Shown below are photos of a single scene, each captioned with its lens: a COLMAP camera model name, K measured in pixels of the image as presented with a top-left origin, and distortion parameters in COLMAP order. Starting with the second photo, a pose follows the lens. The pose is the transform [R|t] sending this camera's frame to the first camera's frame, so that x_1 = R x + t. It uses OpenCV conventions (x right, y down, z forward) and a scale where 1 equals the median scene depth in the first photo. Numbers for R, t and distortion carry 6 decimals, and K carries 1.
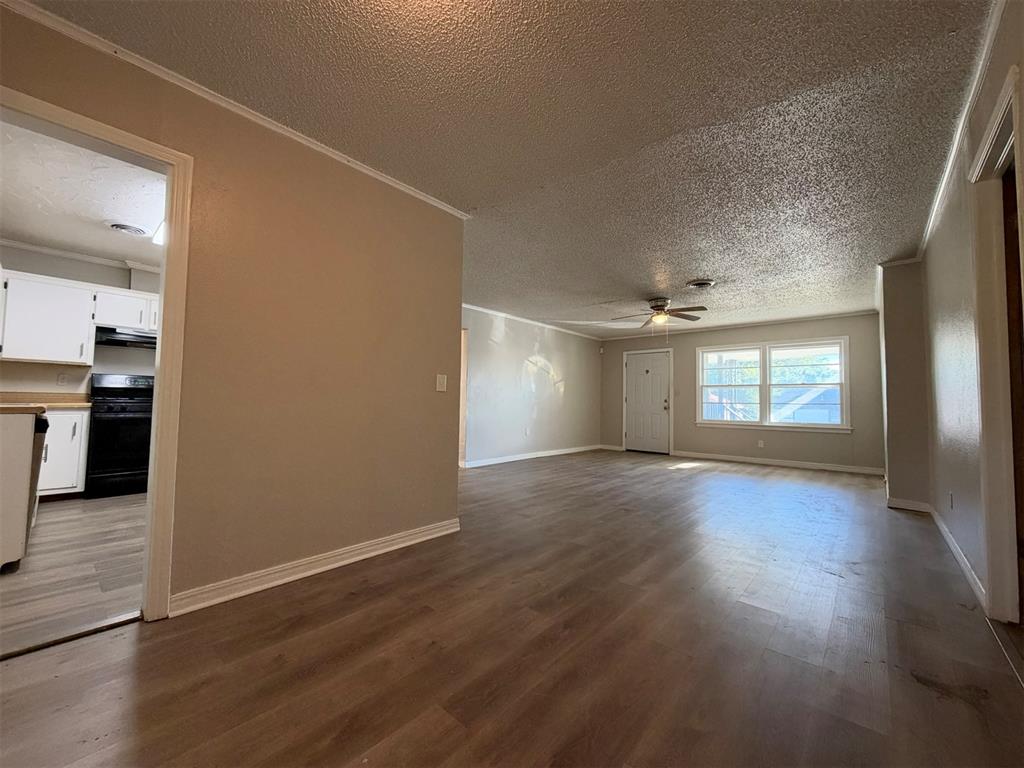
lens RADIAL K [[406.3, 0, 512.5], [0, 406.3, 383.8], [0, 0, 1]] dist [0.001606, -0.000059]
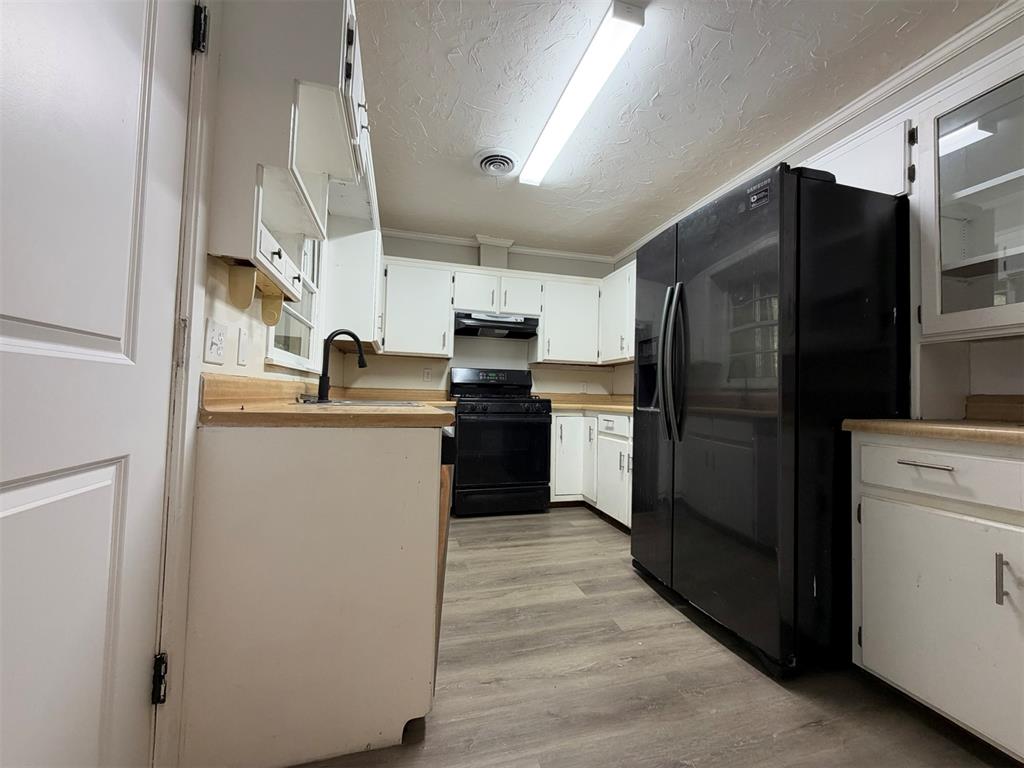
lens RADIAL K [[406.3, 0, 513.9], [0, 406.3, 379.2], [0, 0, 1]] dist [0.001606, -0.000059]
pose [[0.839839, -0.013295, -0.542673, -0.450058], [0.016221, 0.999868, 0.000608, 0.002258], [0.542593, -0.009314, 0.839944, 0.341095]]
